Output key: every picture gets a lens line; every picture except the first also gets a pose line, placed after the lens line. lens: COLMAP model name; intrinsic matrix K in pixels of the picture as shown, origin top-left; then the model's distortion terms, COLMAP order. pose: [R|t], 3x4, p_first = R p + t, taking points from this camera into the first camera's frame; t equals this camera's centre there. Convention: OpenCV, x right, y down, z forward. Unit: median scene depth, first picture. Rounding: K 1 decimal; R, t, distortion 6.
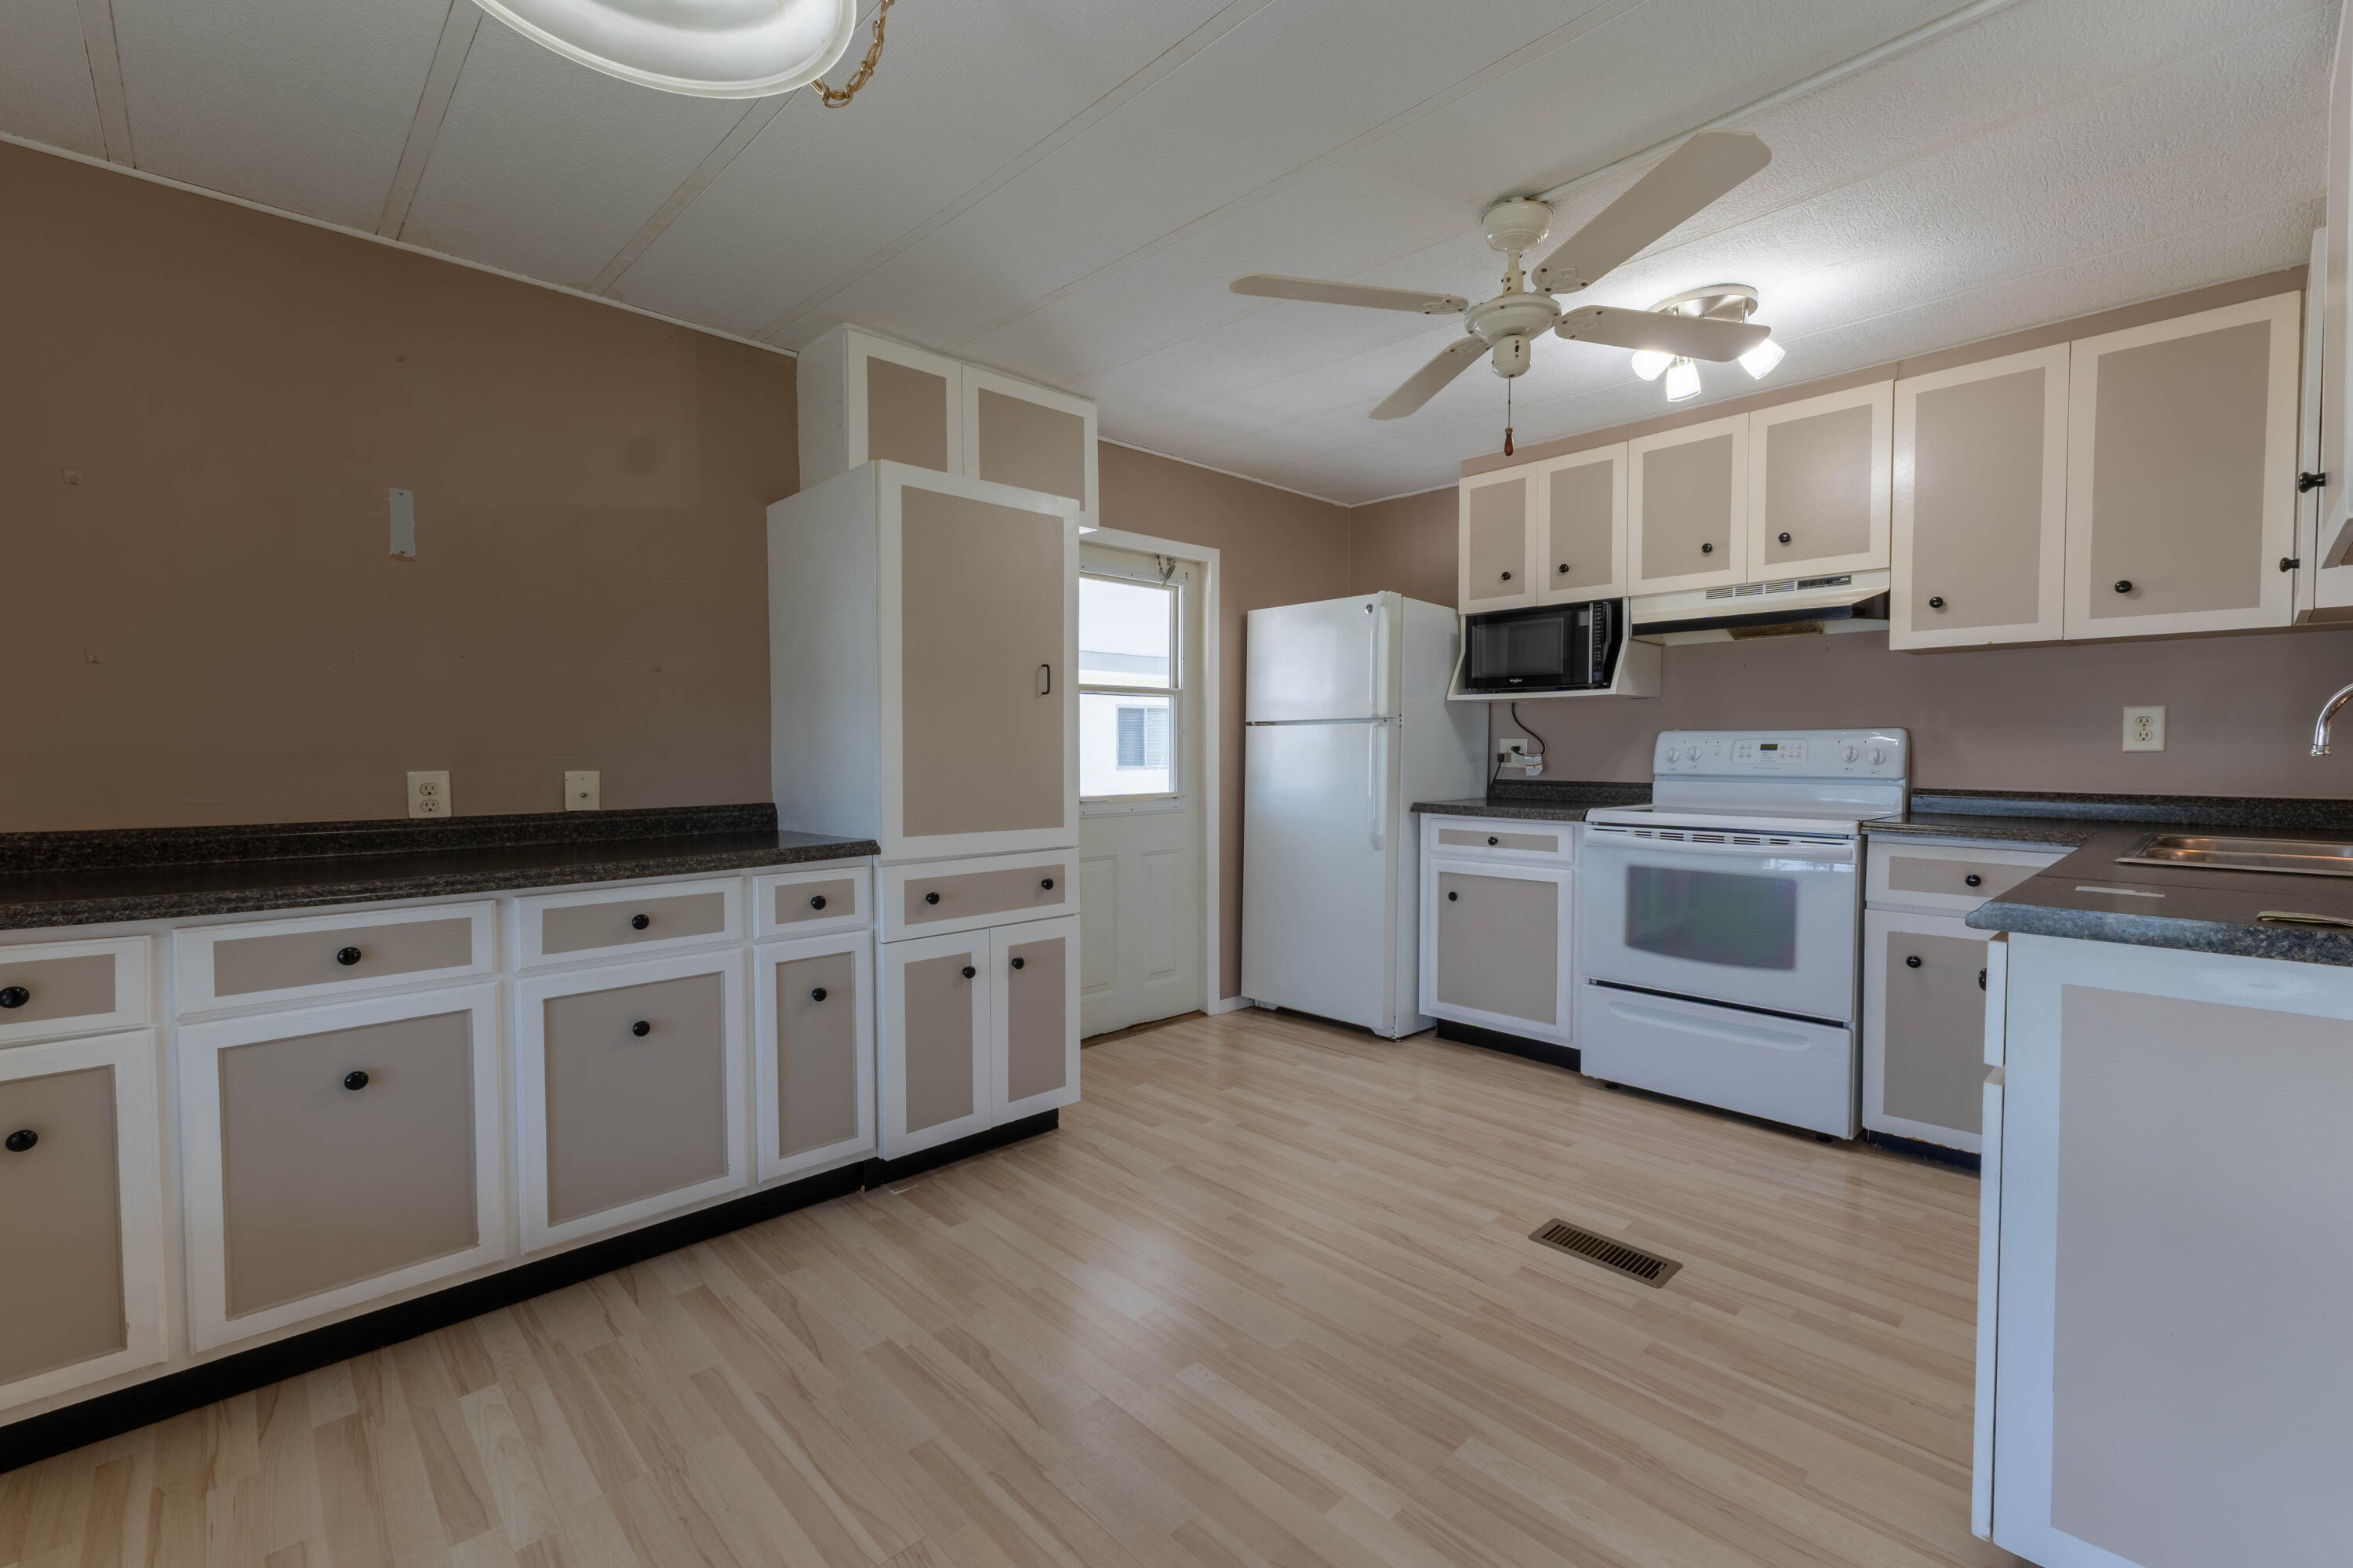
lens RADIAL K [[1001.1, 0, 1175.0], [0, 1001.1, 778.6], [0, 0, 1]] dist [0.004602, -0.000247]
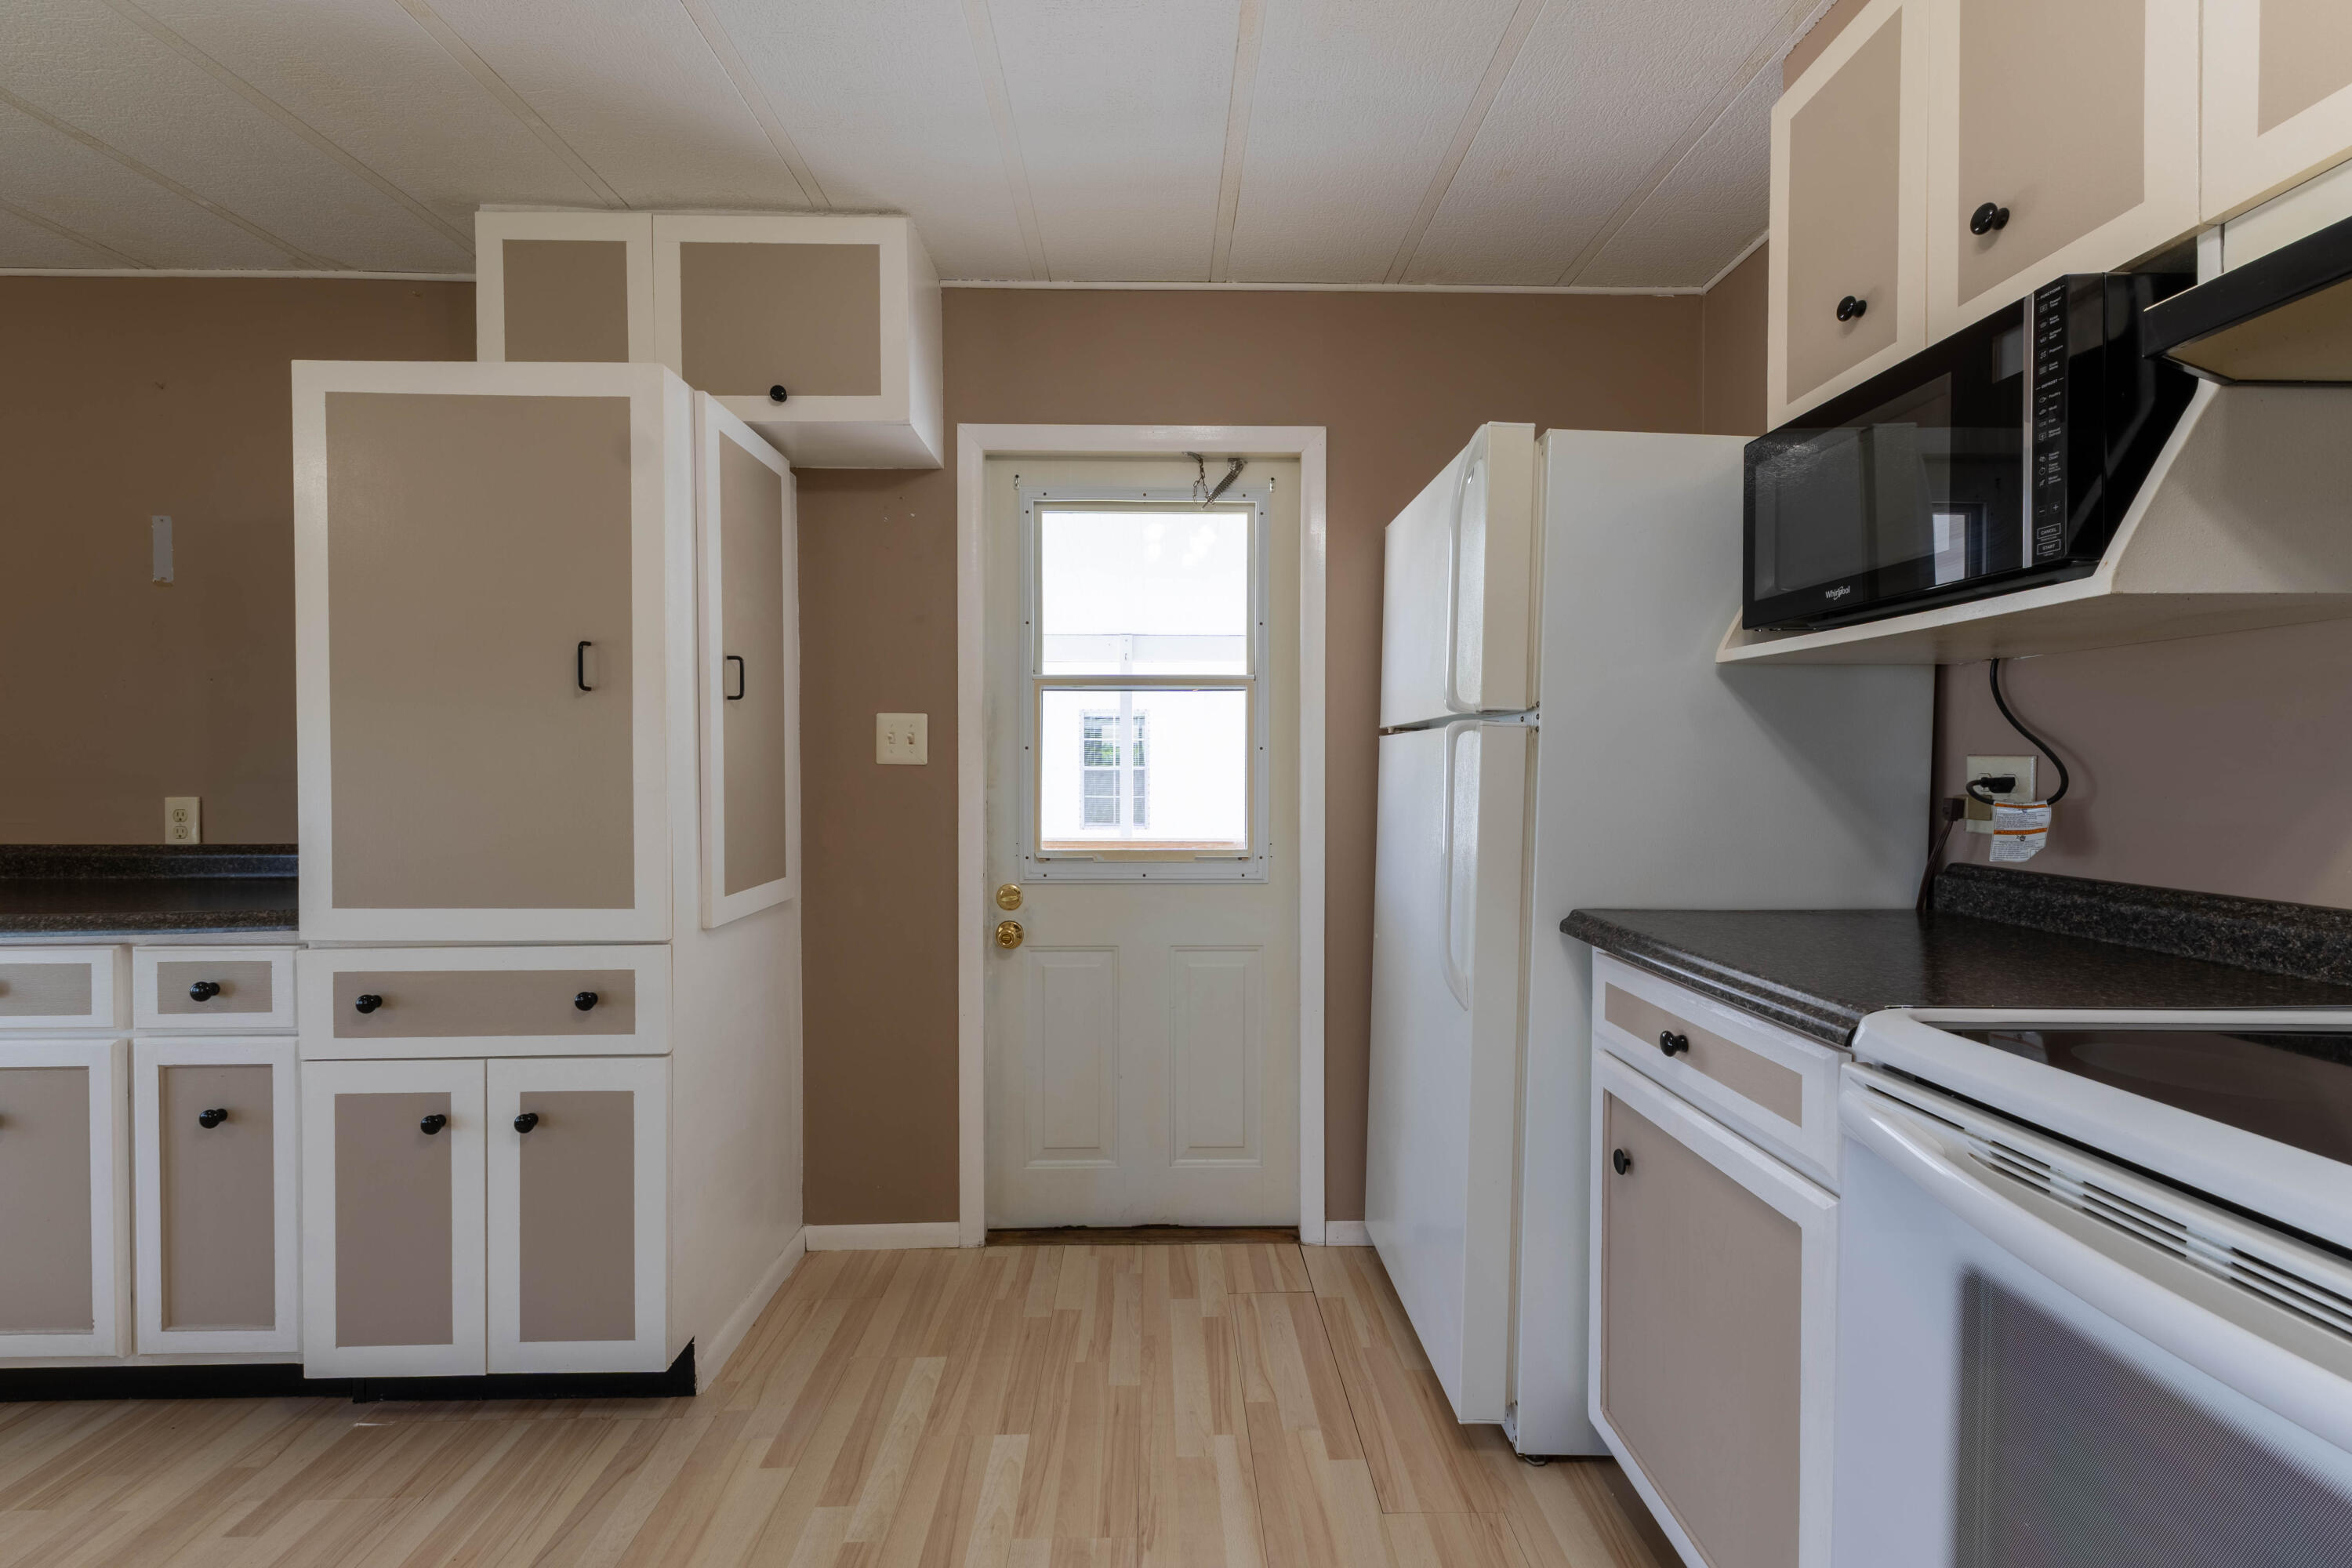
lens RADIAL K [[1000.7, 0, 1174.5], [0, 1000.7, 778.6], [0, 0, 1]] dist [0.004602, -0.000247]
pose [[0.739064, 0.009801, -0.673564, 0.483447], [-0.022256, 0.999704, -0.009873, -0.028119], [0.673267, 0.022287, 0.739063, 0.696891]]
